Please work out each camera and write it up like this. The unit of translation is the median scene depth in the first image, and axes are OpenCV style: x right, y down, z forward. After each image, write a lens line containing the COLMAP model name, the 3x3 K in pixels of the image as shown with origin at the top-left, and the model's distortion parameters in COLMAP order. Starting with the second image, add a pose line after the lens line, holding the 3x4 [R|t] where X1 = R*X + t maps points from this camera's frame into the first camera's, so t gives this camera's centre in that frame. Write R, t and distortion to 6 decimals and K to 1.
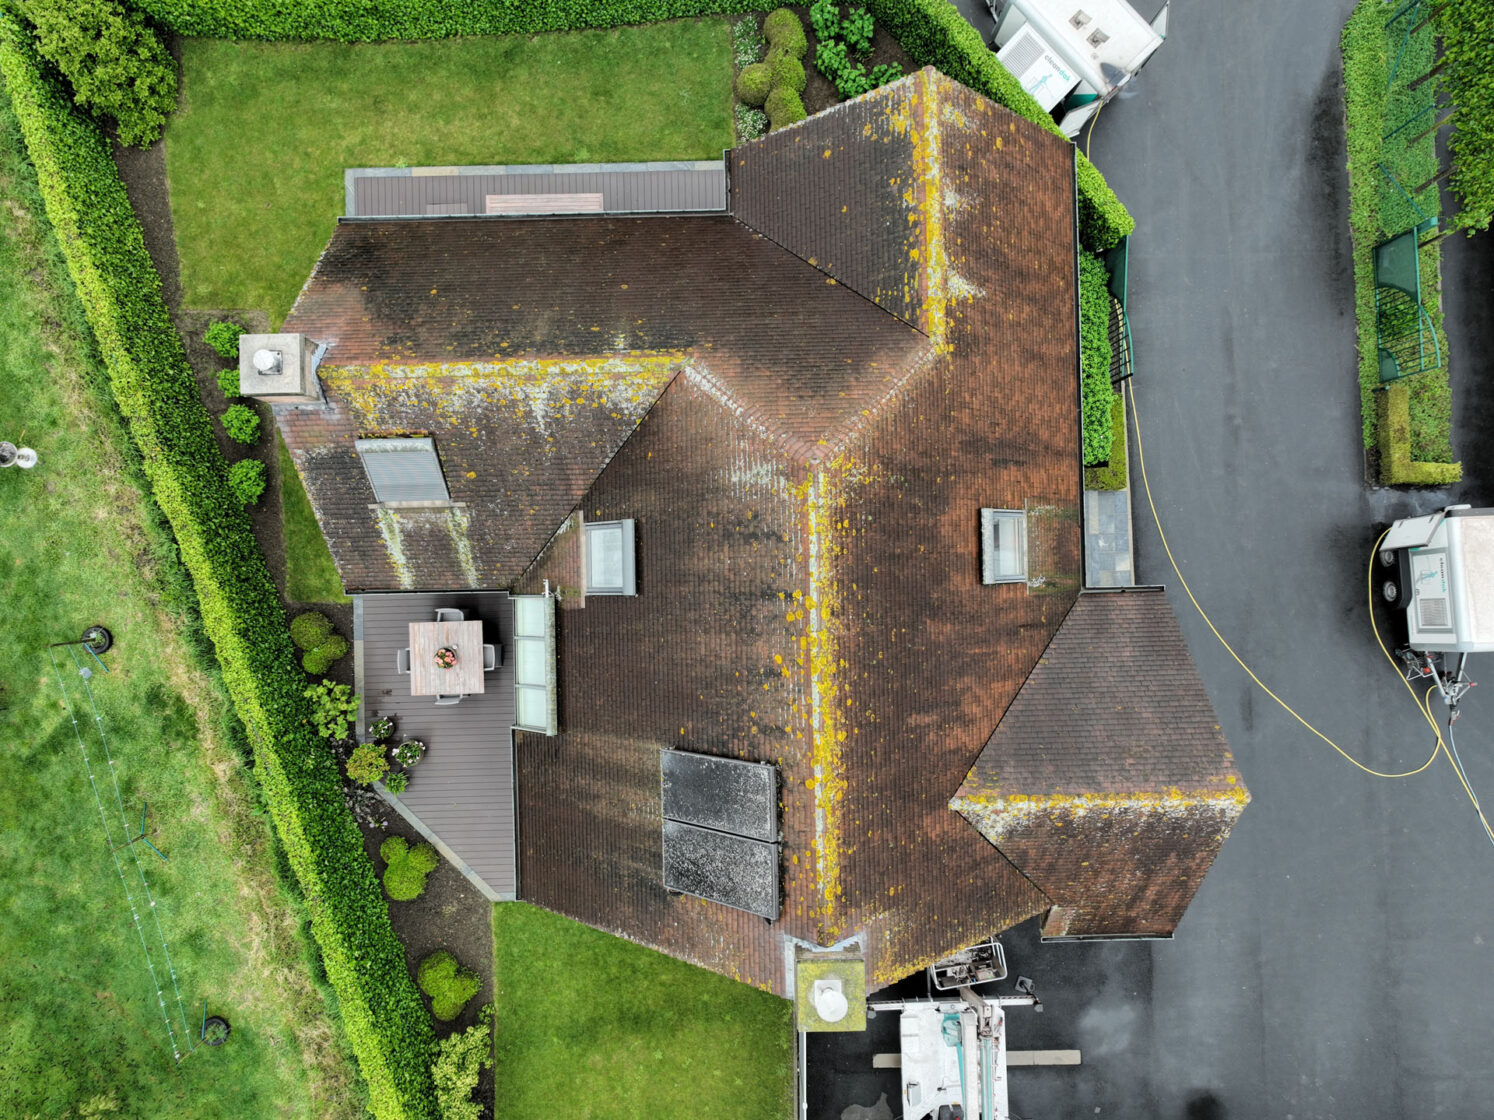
lens RADIAL K [[1057.1, 0, 747.0], [0, 1057.1, 560.0], [0, 0, 1]] dist [0.000074, 0.001177]
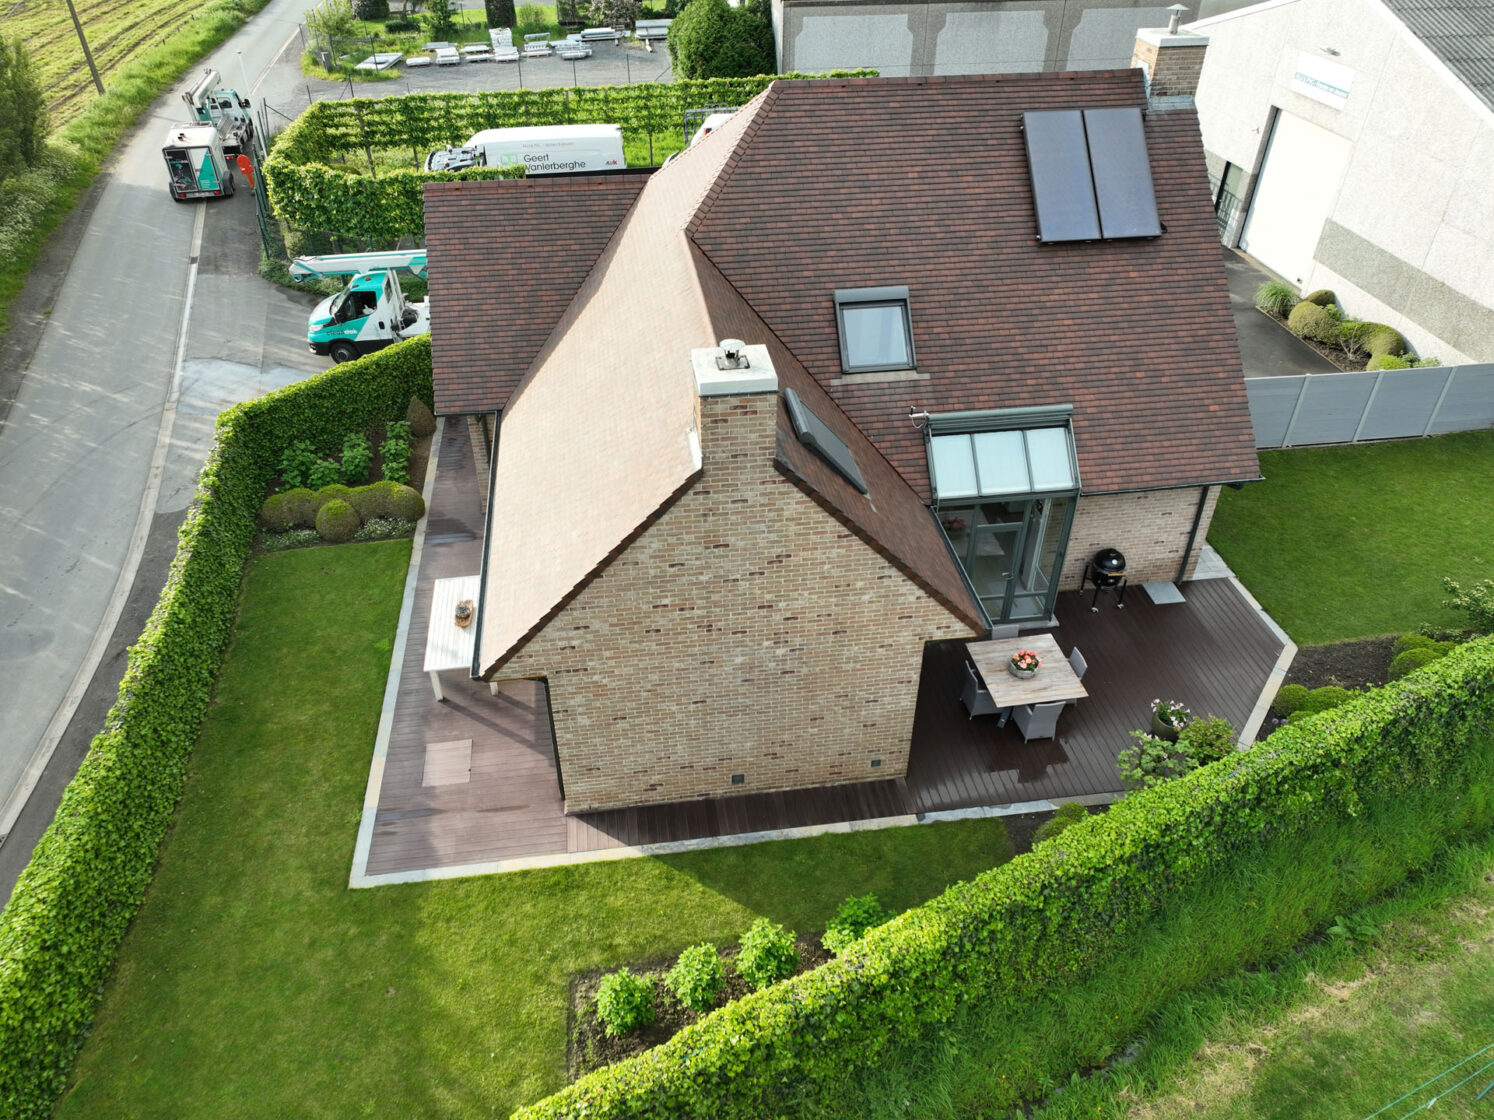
lens RADIAL K [[1057.1, 0, 747.0], [0, 1057.1, 560.0], [0, 0, 1]] dist [0.000074, 0.001177]
pose [[-0.121661, -0.582985, 0.803322, -0.831517], [0.992571, -0.072144, 0.097966, -0.183161], [0.000842, 0.809273, 0.587432, 0.473899]]
